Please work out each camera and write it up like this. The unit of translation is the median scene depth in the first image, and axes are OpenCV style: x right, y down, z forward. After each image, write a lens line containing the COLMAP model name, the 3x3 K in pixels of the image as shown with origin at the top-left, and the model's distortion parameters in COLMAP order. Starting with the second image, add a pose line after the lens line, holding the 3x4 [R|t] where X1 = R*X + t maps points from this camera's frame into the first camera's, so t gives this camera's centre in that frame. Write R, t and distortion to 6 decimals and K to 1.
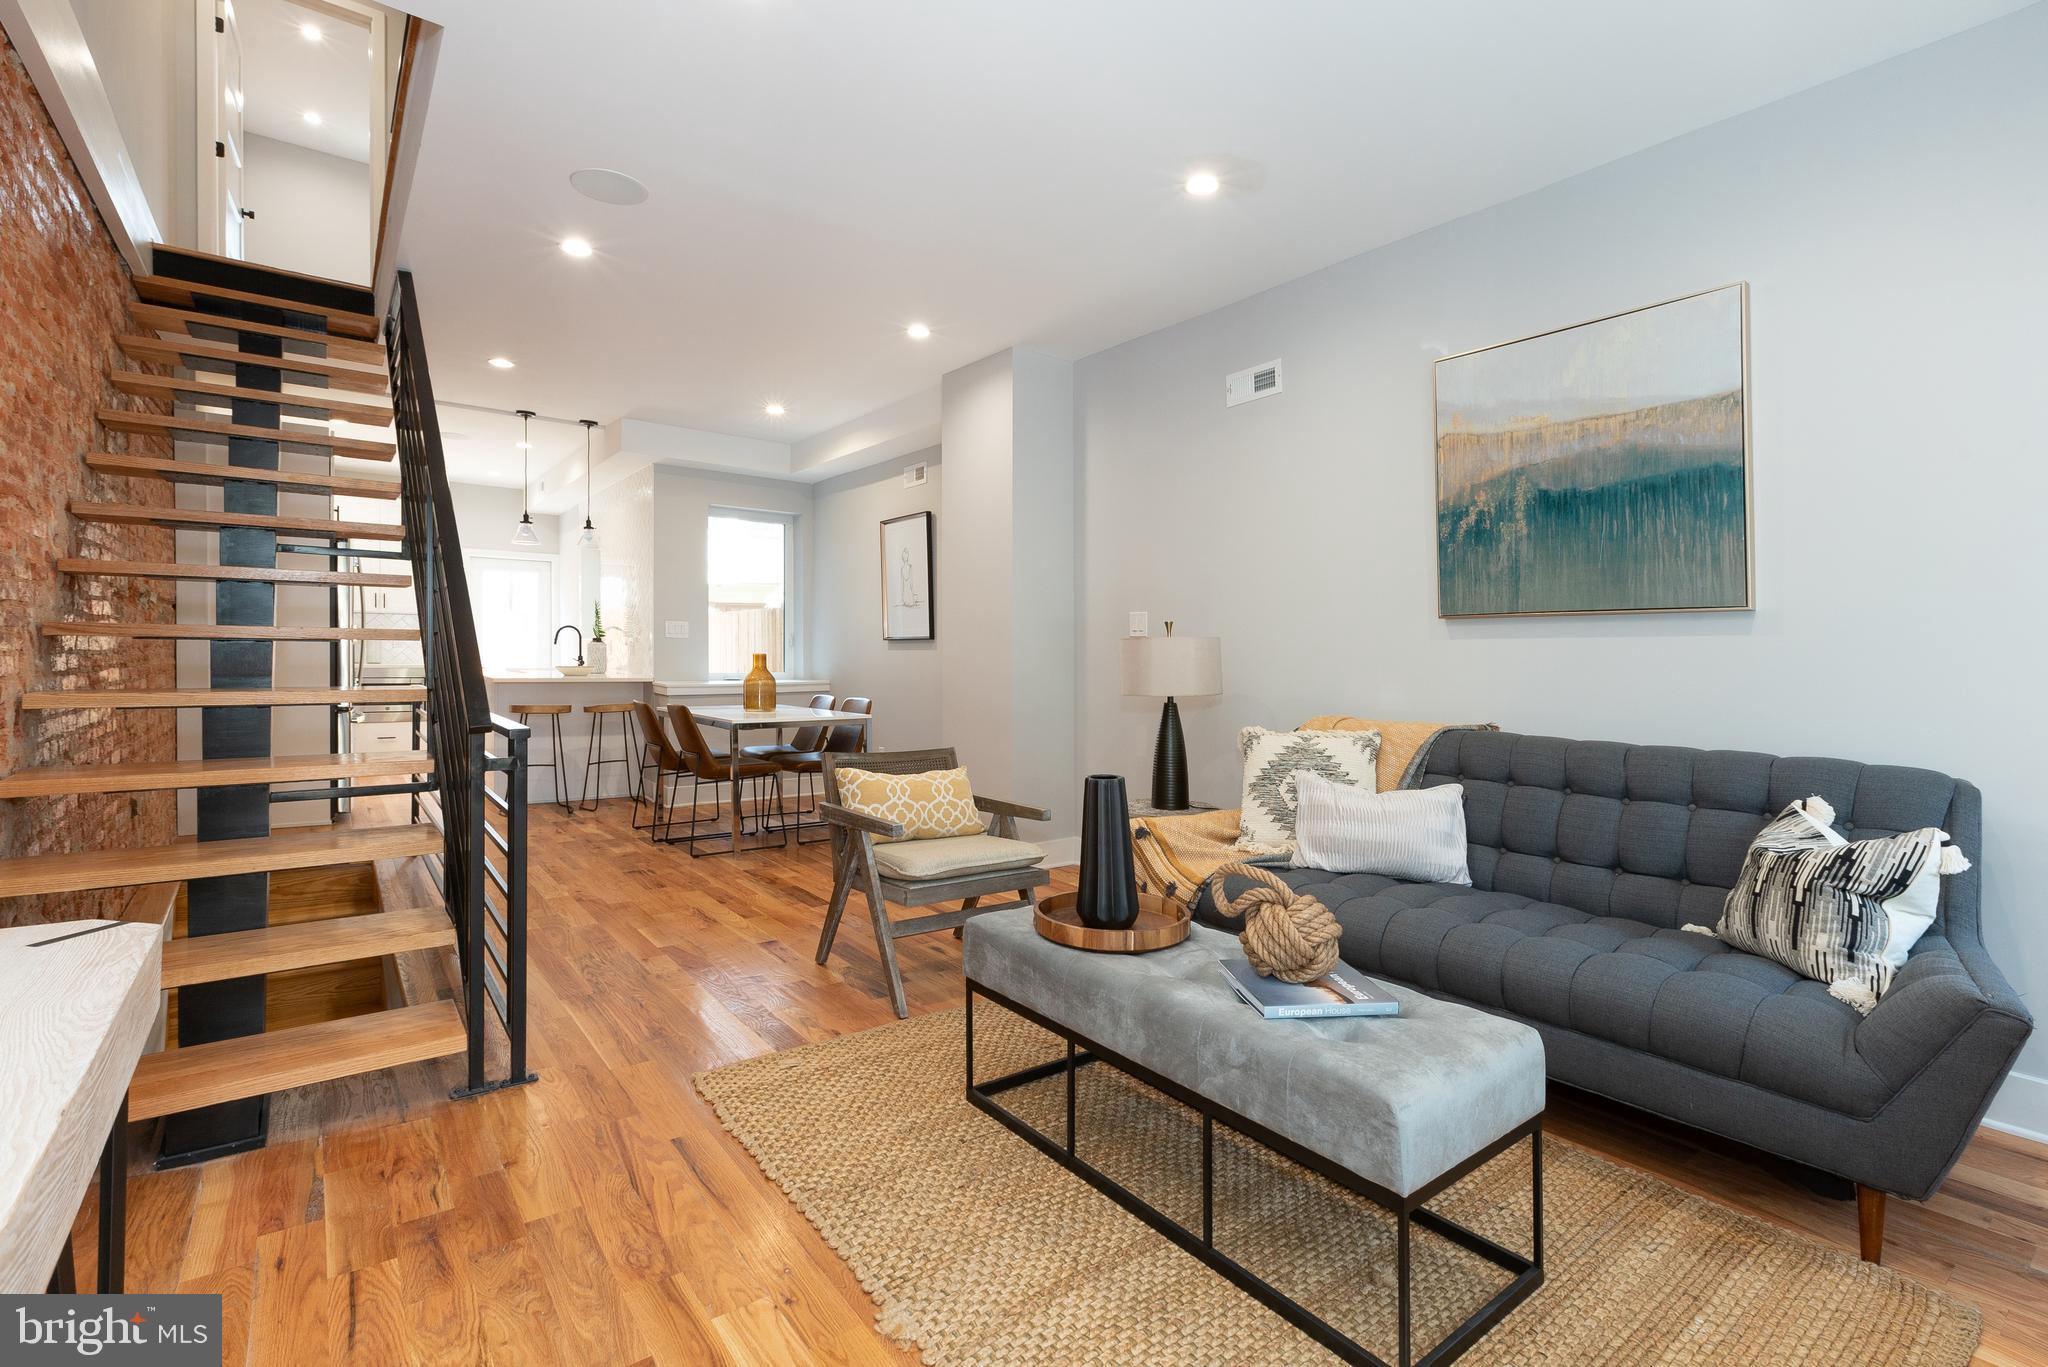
lens RADIAL K [[938.7, 0, 1028.7], [0, 938.7, 669.7], [0, 0, 1]] dist [0.000511, 0.000073]
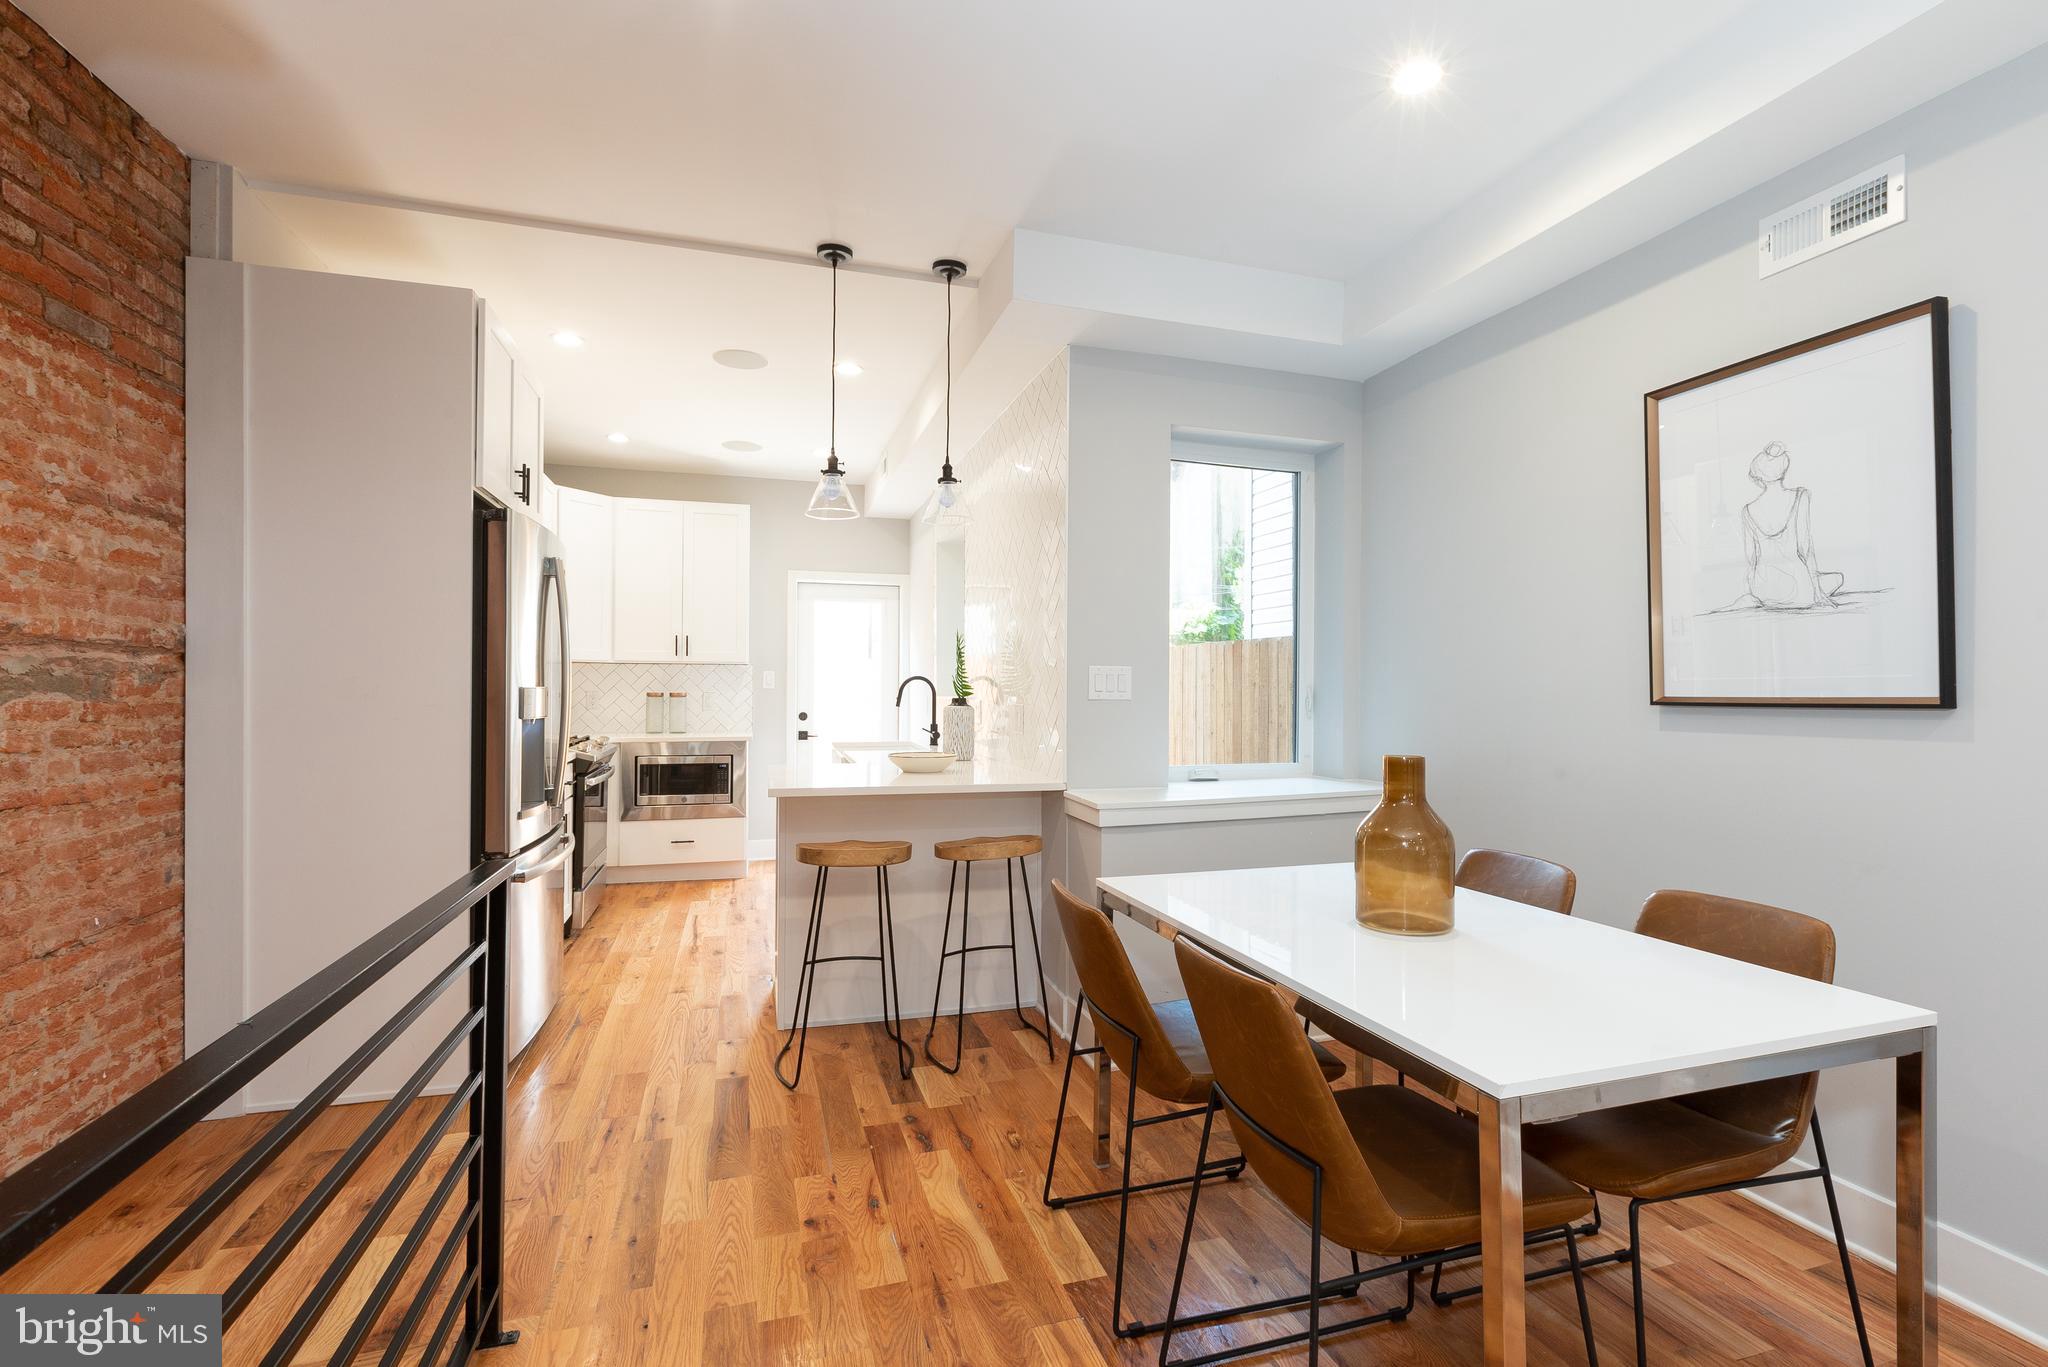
lens RADIAL K [[926.8, 0, 1027.3], [0, 926.8, 676.9], [0, 0, 1]] dist [0.001510, 0.000251]
pose [[0.937262, -0.015965, -0.348261, -0.559893], [0.003347, 0.999317, -0.036802, -0.064682], [0.348610, 0.033327, 0.936675, 1.211882]]
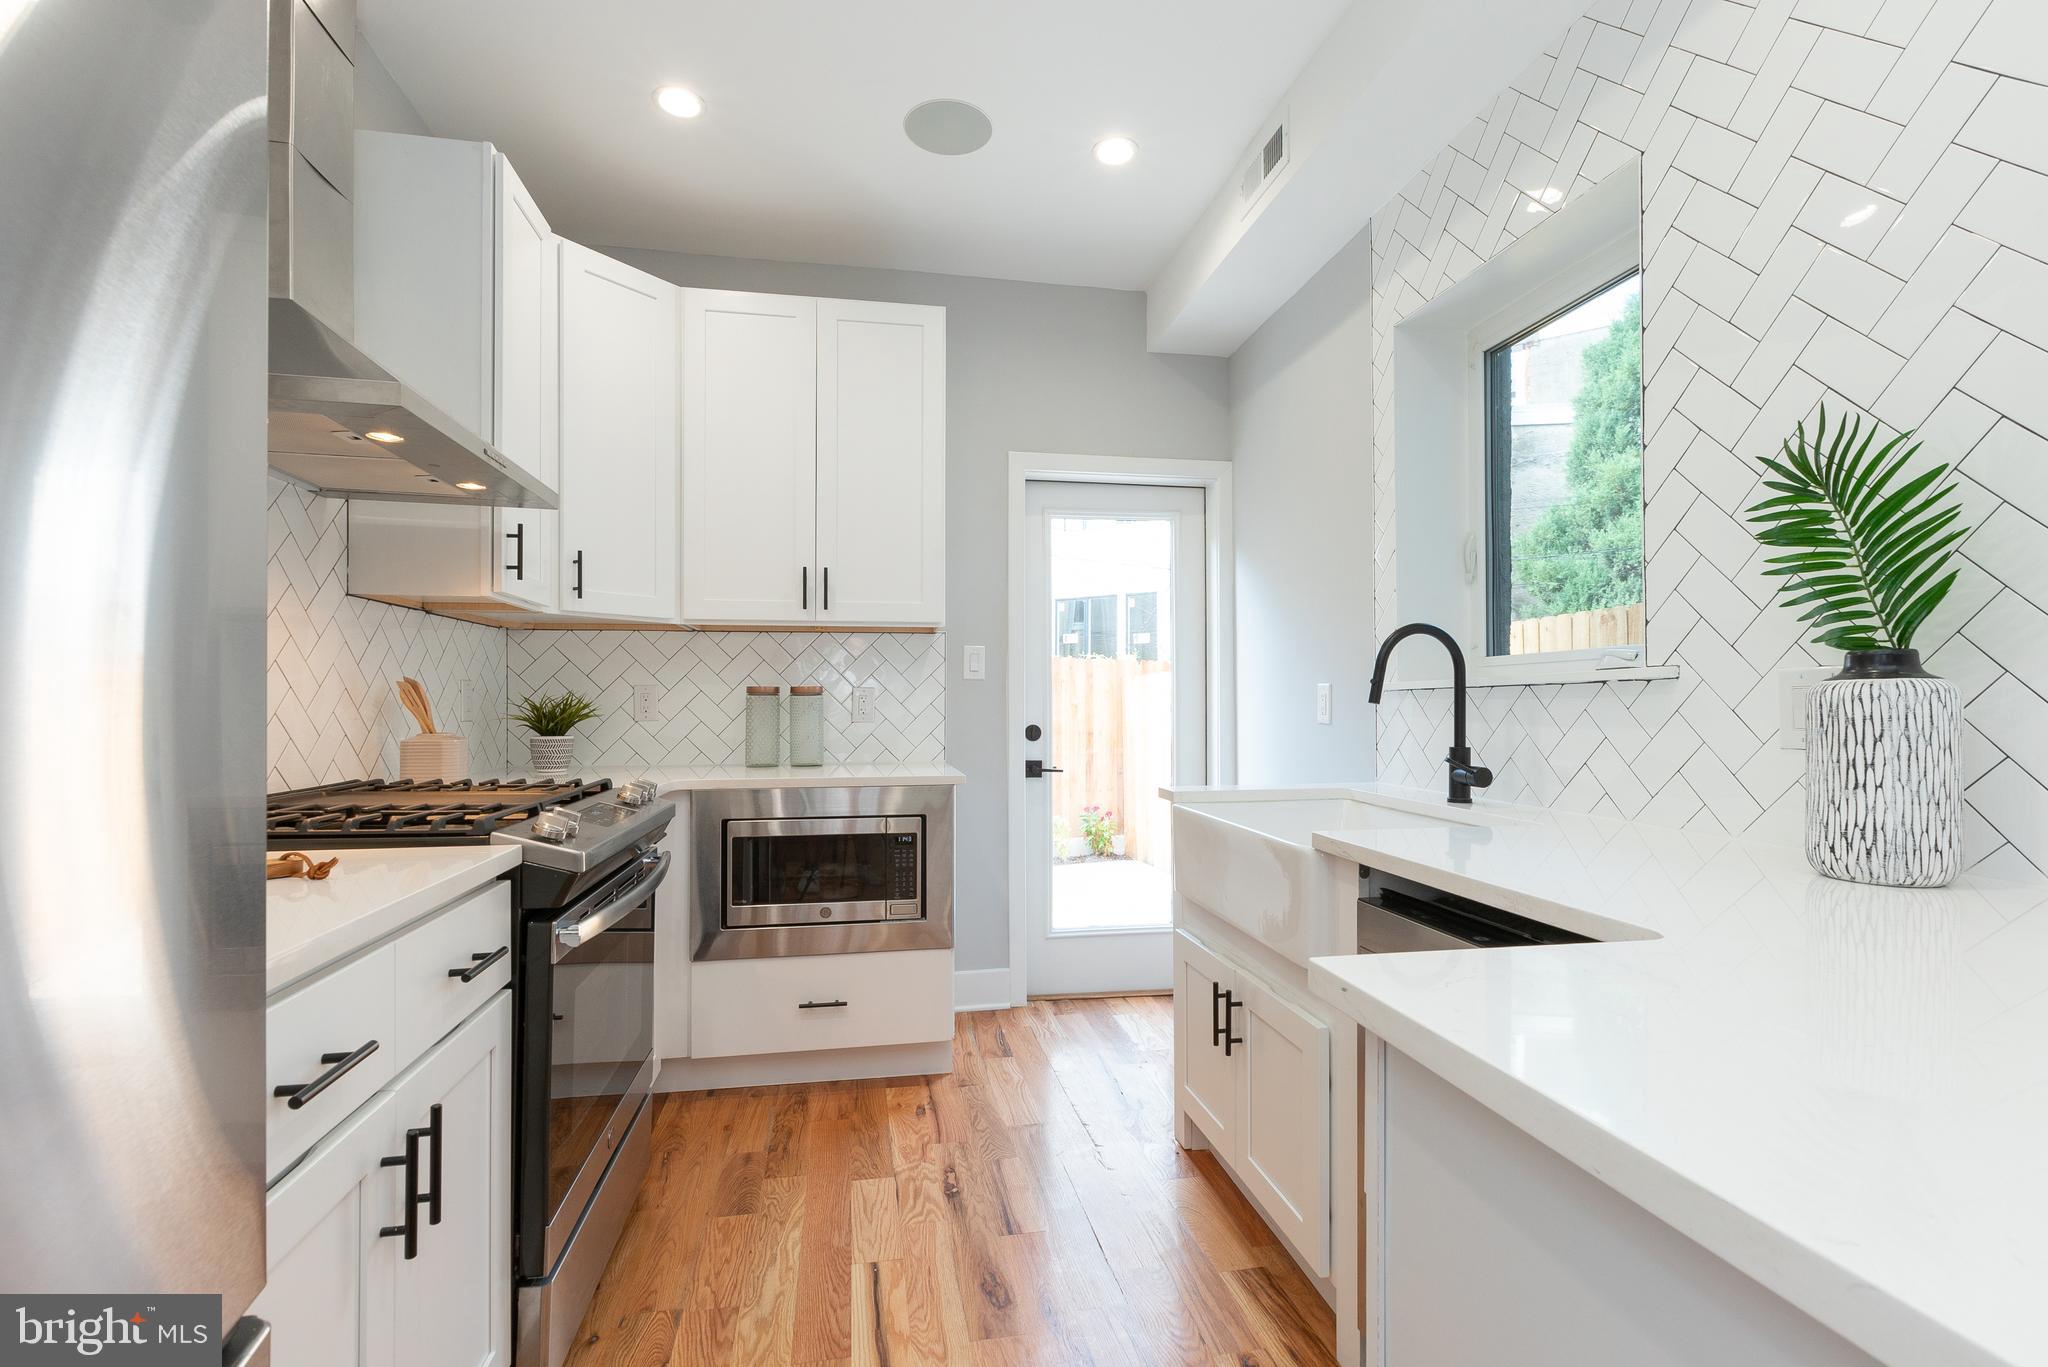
lens RADIAL K [[926.8, 0, 1027.3], [0, 926.8, 676.9], [0, 0, 1]] dist [0.001510, 0.000251]
pose [[0.897947, -0.033818, -0.438803, -1.324685], [0.009398, 0.998289, -0.057707, -0.056747], [0.440004, 0.047694, 0.896728, 2.045090]]
